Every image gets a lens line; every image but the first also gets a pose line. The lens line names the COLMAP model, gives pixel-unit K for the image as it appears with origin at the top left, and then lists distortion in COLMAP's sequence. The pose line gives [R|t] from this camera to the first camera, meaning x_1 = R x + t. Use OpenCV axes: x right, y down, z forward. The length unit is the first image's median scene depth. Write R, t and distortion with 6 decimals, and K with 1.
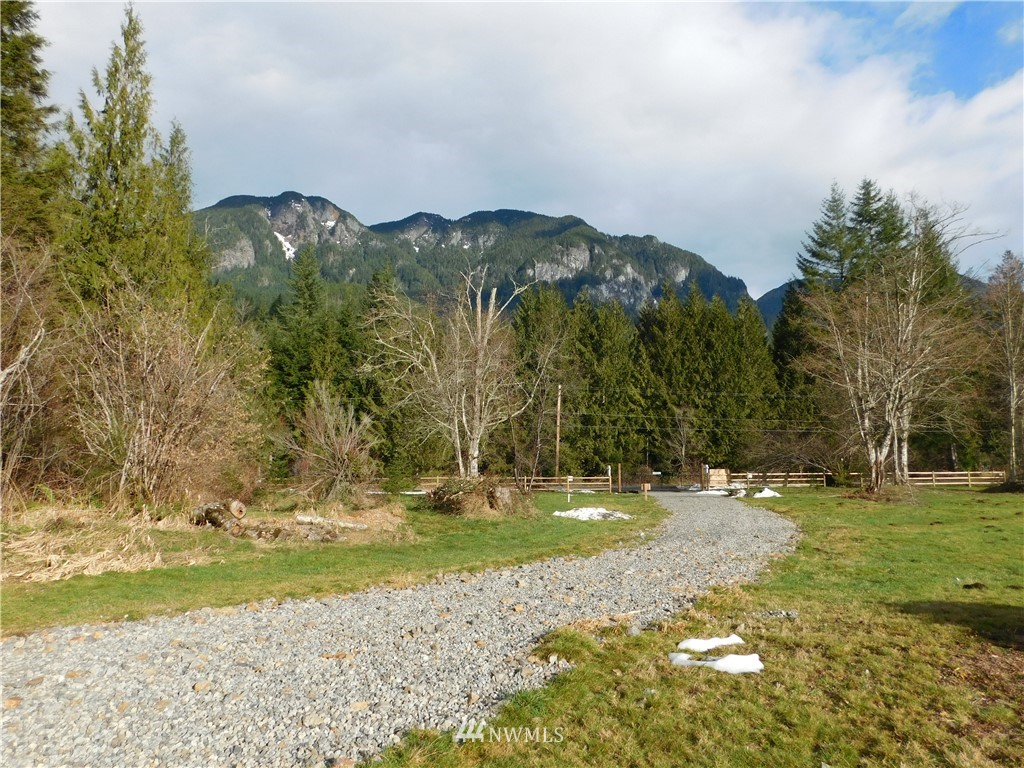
lens RADIAL K [[668.6, 0, 517.2], [0, 668.6, 383.6], [0, 0, 1]] dist [-0.057500, 0.041803]
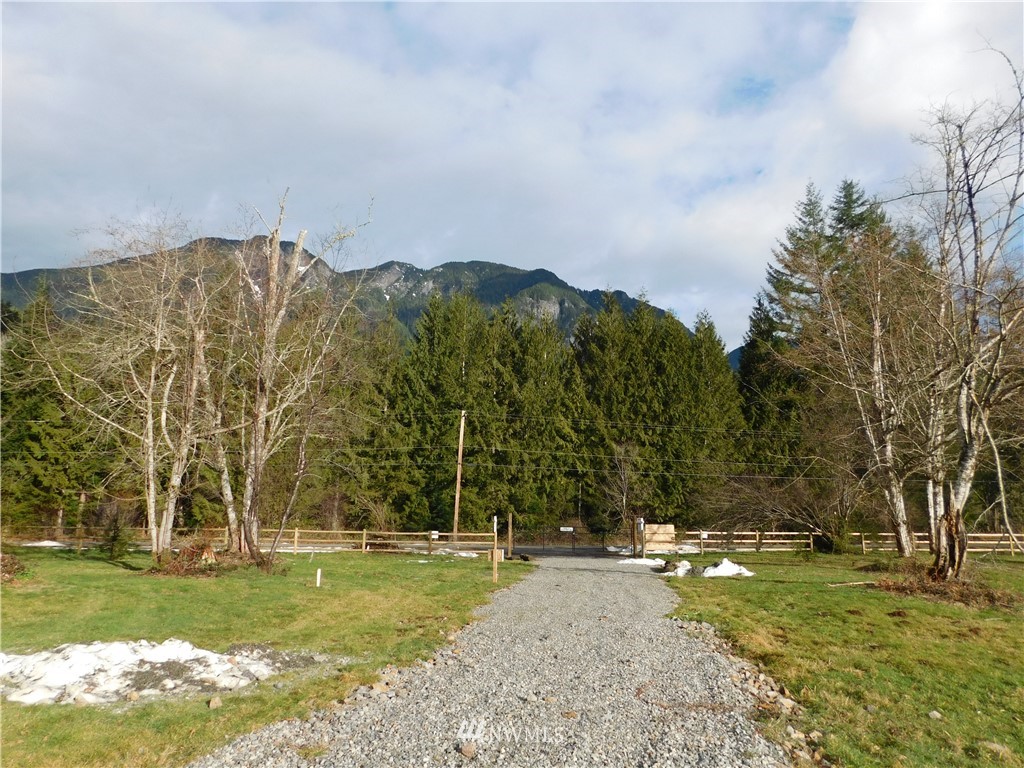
lens RADIAL K [[668.6, 0, 515.9], [0, 668.6, 384.2], [0, 0, 1]] dist [-0.057500, 0.041803]
pose [[0.998780, 0.025823, 0.042096, 0.083791], [-0.022515, 0.996758, -0.077245, 0.027737], [-0.043954, 0.076203, 0.996123, 0.213674]]
